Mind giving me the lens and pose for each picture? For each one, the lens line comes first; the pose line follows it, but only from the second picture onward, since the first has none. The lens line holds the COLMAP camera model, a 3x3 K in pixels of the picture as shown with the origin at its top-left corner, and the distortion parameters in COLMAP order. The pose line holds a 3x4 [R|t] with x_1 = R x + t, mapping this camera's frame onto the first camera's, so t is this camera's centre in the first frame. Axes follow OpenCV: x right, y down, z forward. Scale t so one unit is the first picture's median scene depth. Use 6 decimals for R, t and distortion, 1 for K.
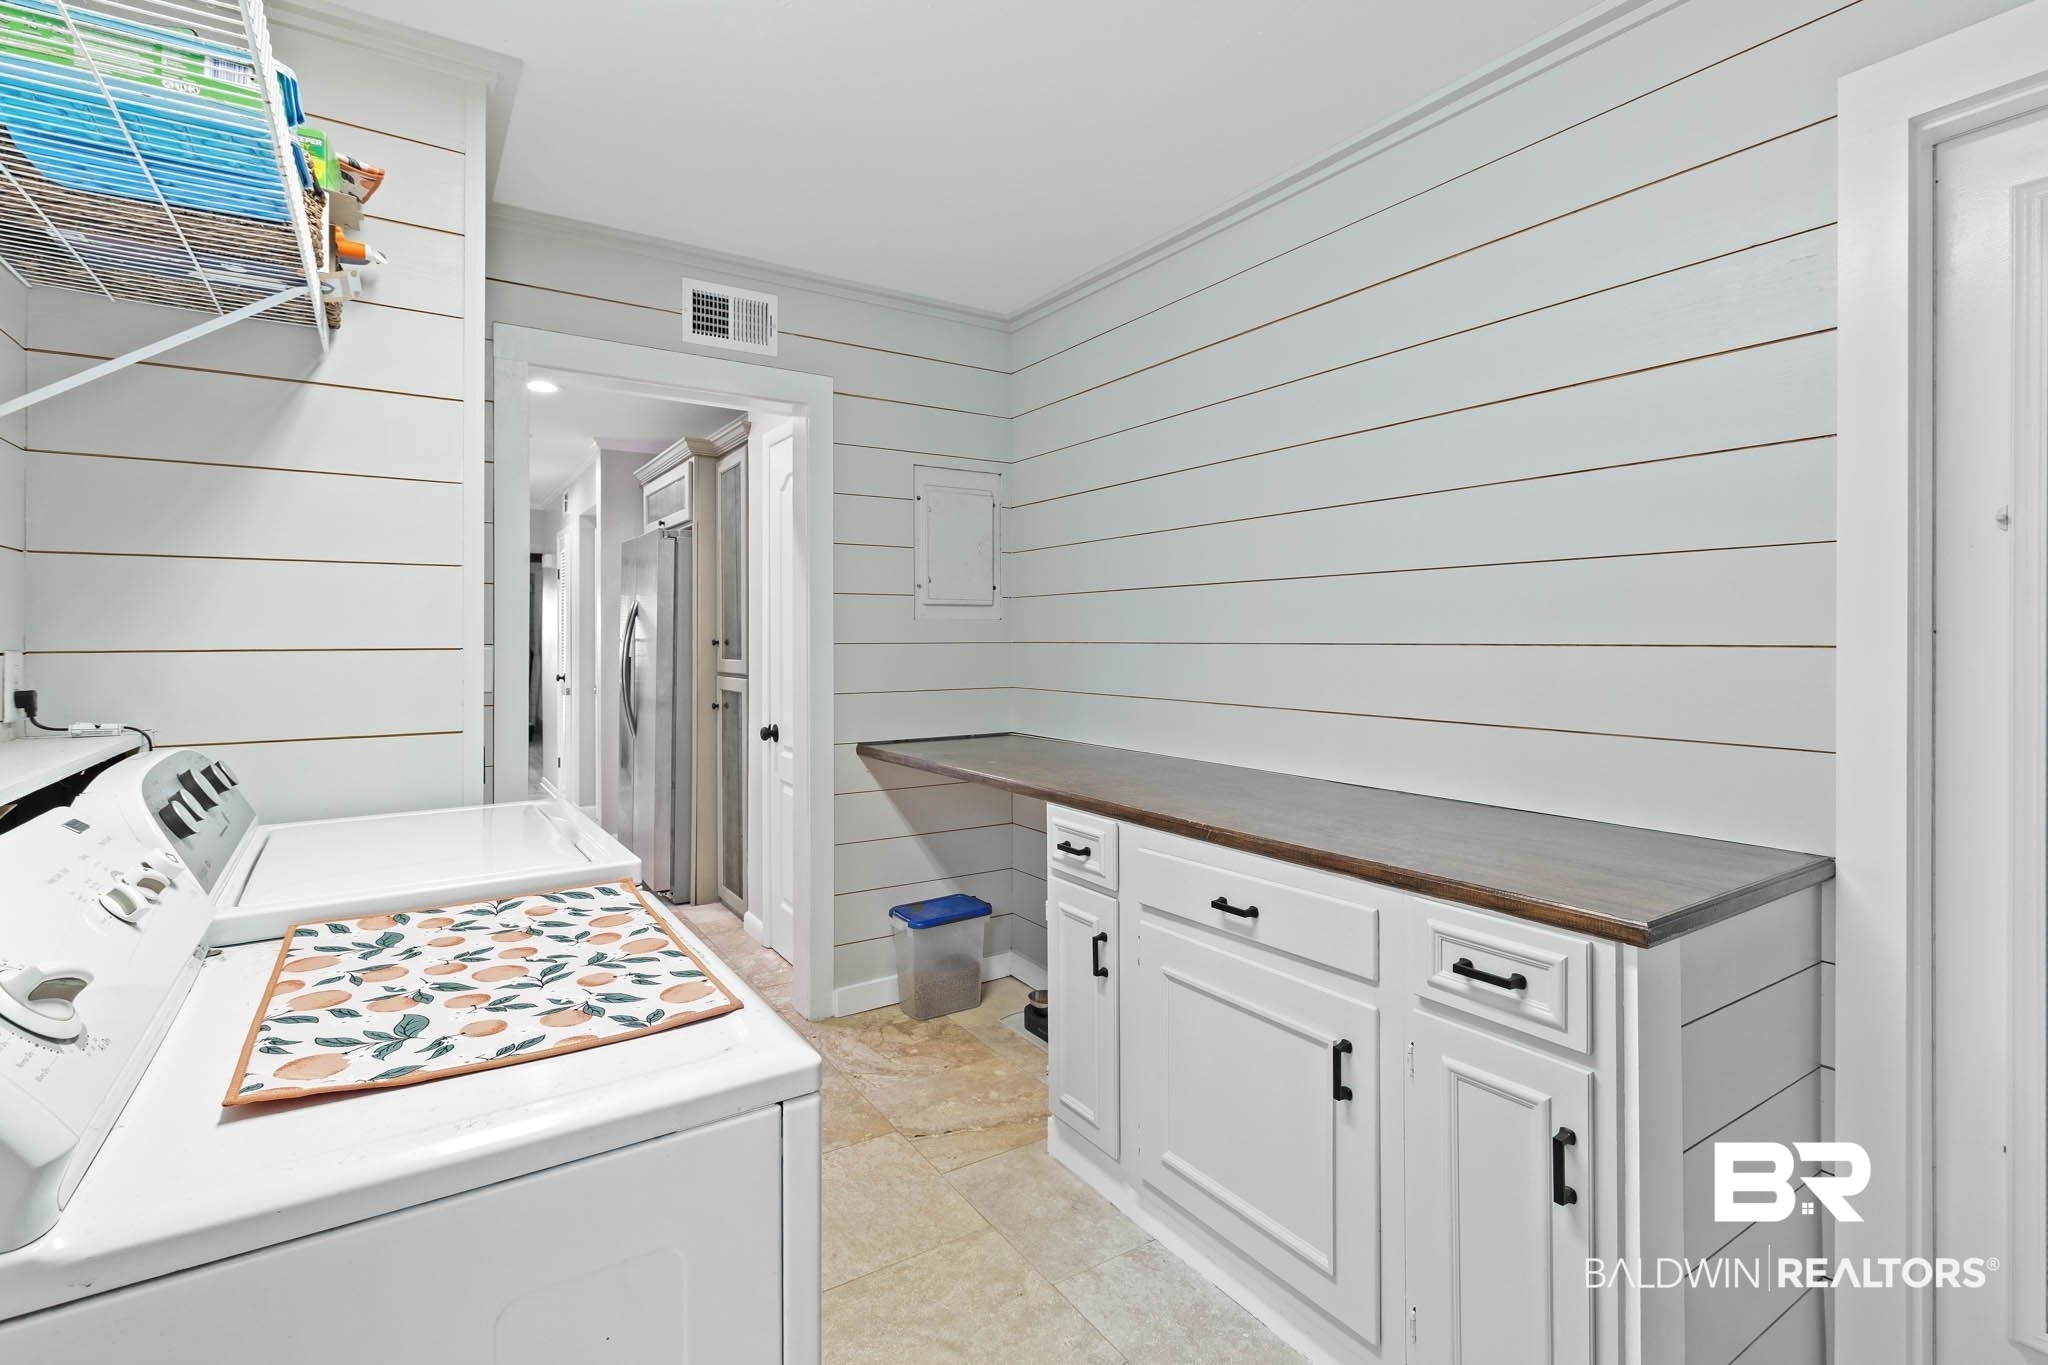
lens RADIAL K [[948.5, 0, 1054.4], [0, 948.5, 638.1], [0, 0, 1]] dist [0.001741, -0.000025]
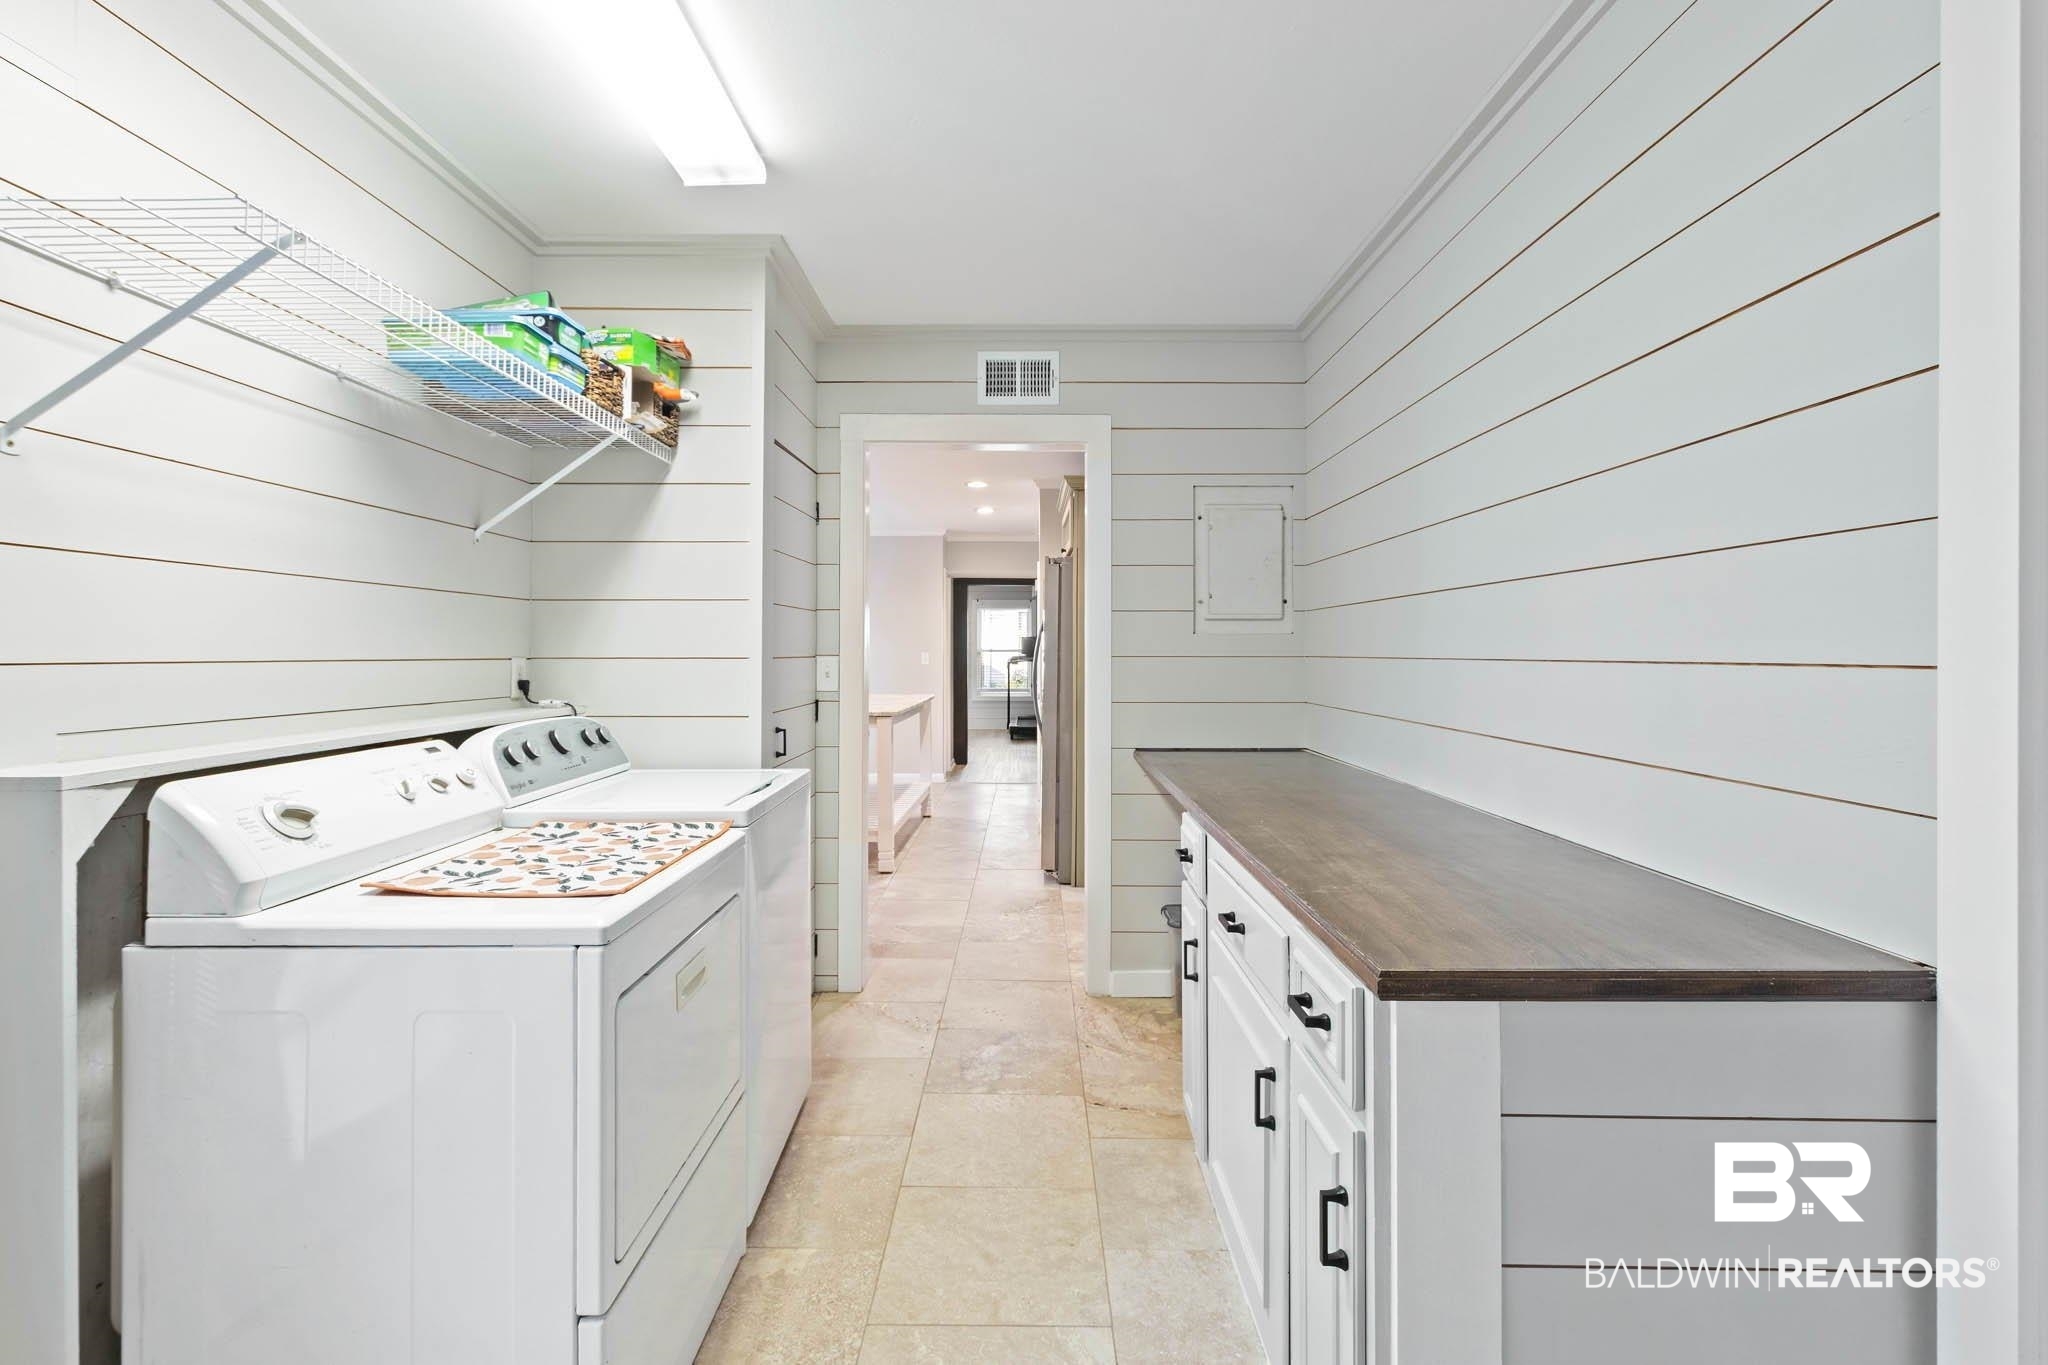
lens RADIAL K [[948.5, 0, 1011.7], [0, 948.5, 649.9], [0, 0, 1]] dist [0.001741, -0.000025]
pose [[0.831682, 0.002157, -0.555248, 0.323837], [-0.003188, 0.999995, -0.000890, -0.000787], [0.555243, 0.002510, 0.831684, 0.023981]]
